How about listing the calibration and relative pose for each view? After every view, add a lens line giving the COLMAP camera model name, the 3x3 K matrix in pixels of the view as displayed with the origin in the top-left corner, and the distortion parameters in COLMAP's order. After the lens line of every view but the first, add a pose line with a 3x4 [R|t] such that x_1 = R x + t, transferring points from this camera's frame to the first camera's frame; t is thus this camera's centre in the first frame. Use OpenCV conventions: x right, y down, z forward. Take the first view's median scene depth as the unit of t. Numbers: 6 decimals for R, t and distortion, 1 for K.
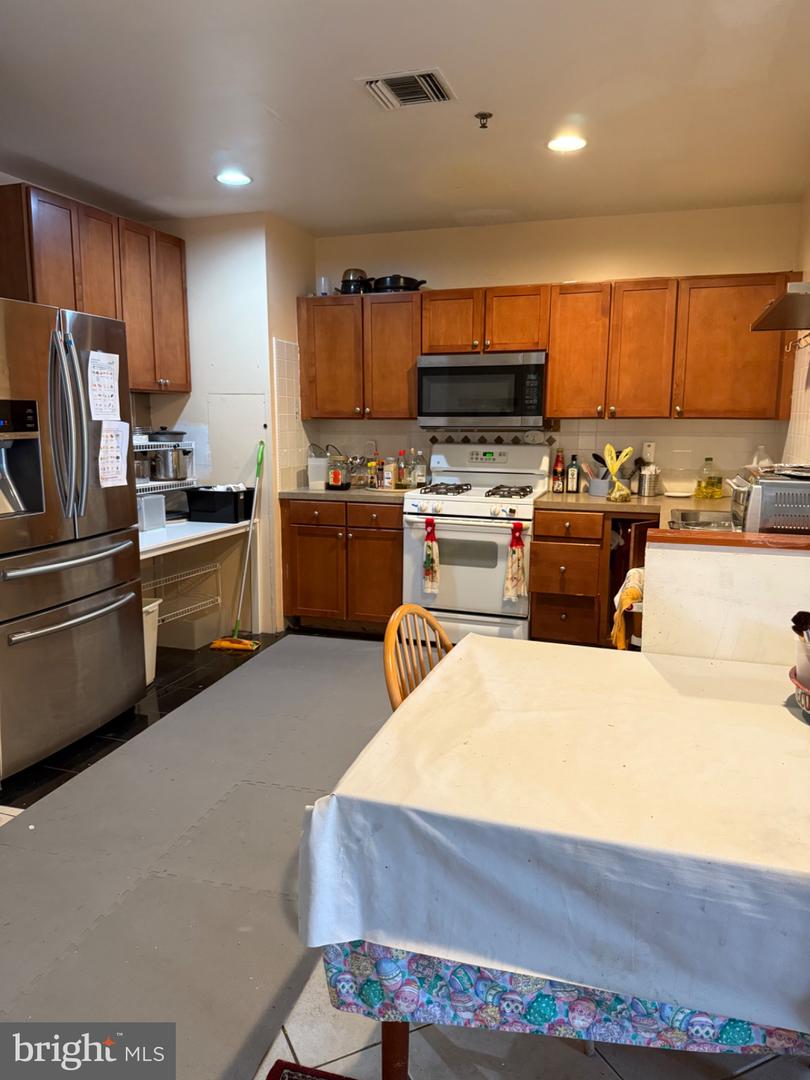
lens RADIAL K [[760.0, 0, 400.8], [0, 760.0, 539.7], [0, 0, 1]] dist [0.030151, -0.047771]
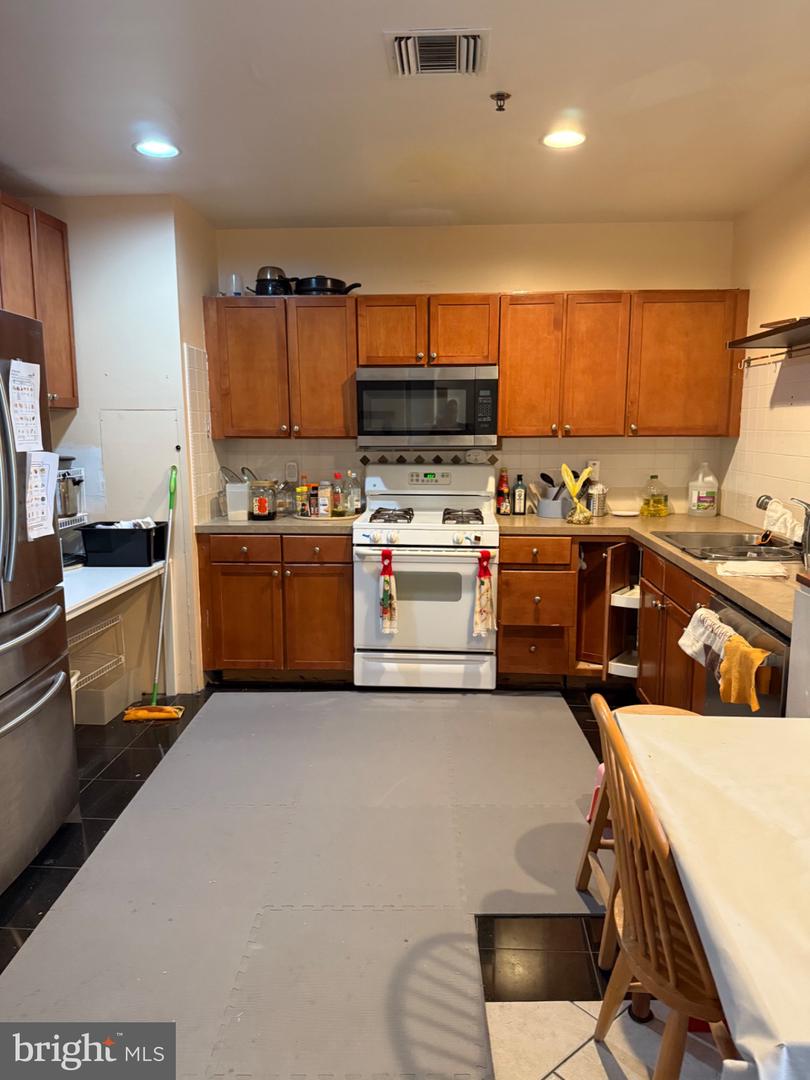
lens RADIAL K [[760.0, 0, 414.0], [0, 760.0, 541.4], [0, 0, 1]] dist [0.030151, -0.047771]
pose [[0.964521, -0.045462, 0.260063, -0.156928], [0.047721, 0.998858, -0.002375, -0.033775], [-0.259658, 0.014701, 0.965589, 0.127413]]
